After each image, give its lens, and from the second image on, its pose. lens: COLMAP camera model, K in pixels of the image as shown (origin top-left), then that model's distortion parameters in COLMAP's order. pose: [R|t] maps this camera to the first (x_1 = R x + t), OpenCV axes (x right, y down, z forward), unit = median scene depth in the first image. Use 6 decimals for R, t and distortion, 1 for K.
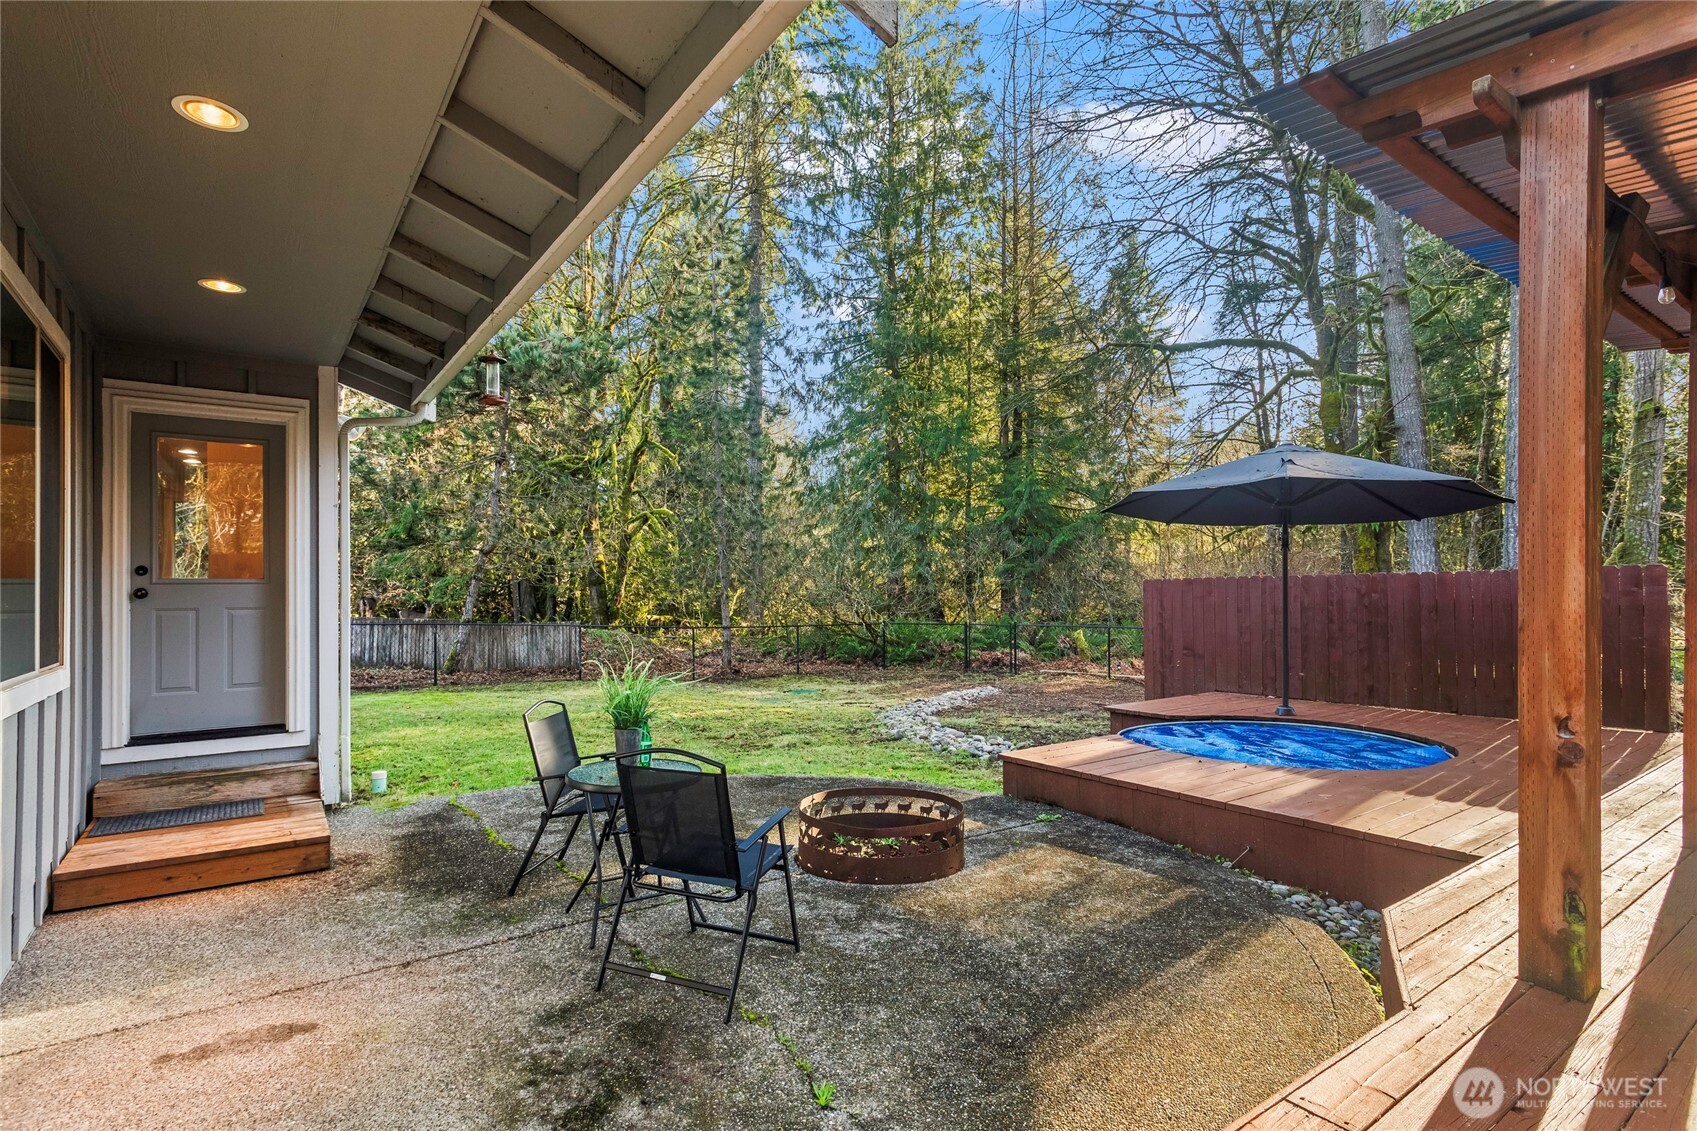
lens RADIAL K [[811.0, 0, 826.1], [0, 811.0, 574.6], [0, 0, 1]] dist [0.010332, 0.000275]
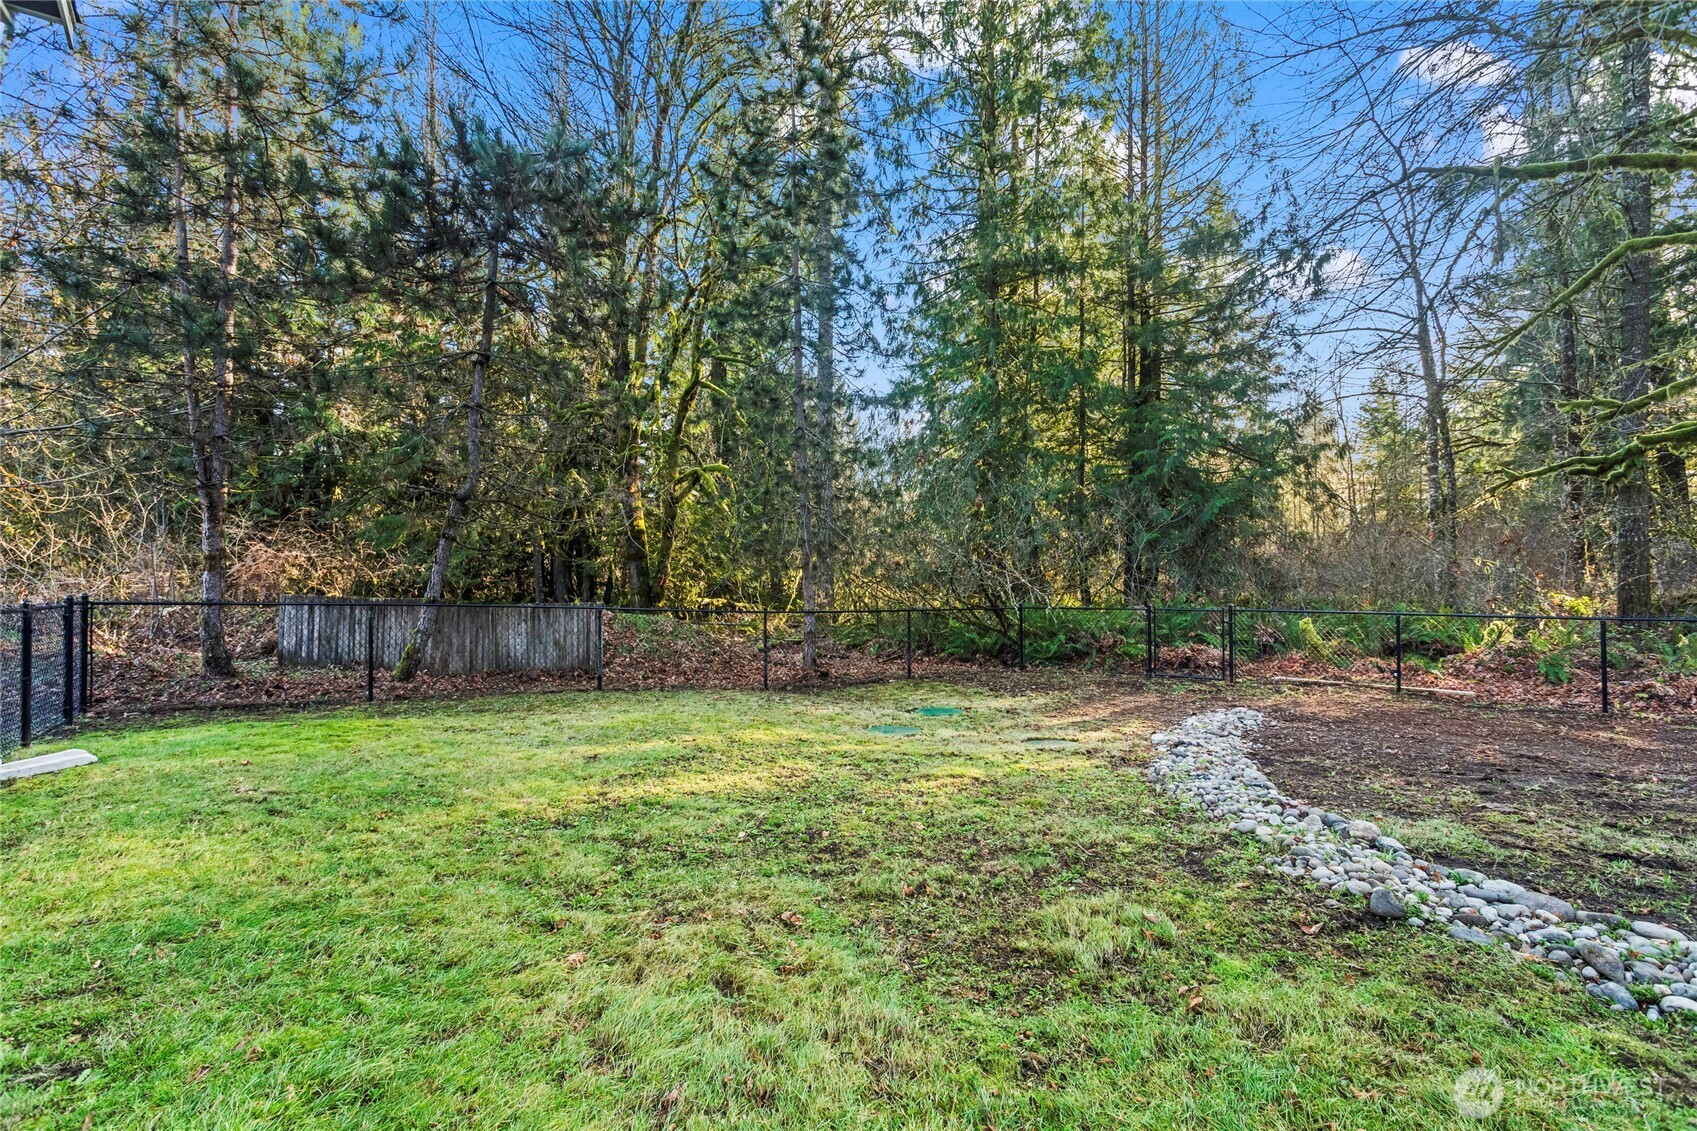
lens RADIAL K [[811.0, 0, 837.6], [0, 811.0, 556.4], [0, 0, 1]] dist [0.010332, 0.000275]
pose [[0.999045, 0.001775, -0.043662, -0.044895], [-0.001976, 0.999988, -0.004545, 0.012883], [0.043654, 0.004627, 0.999036, 0.193531]]
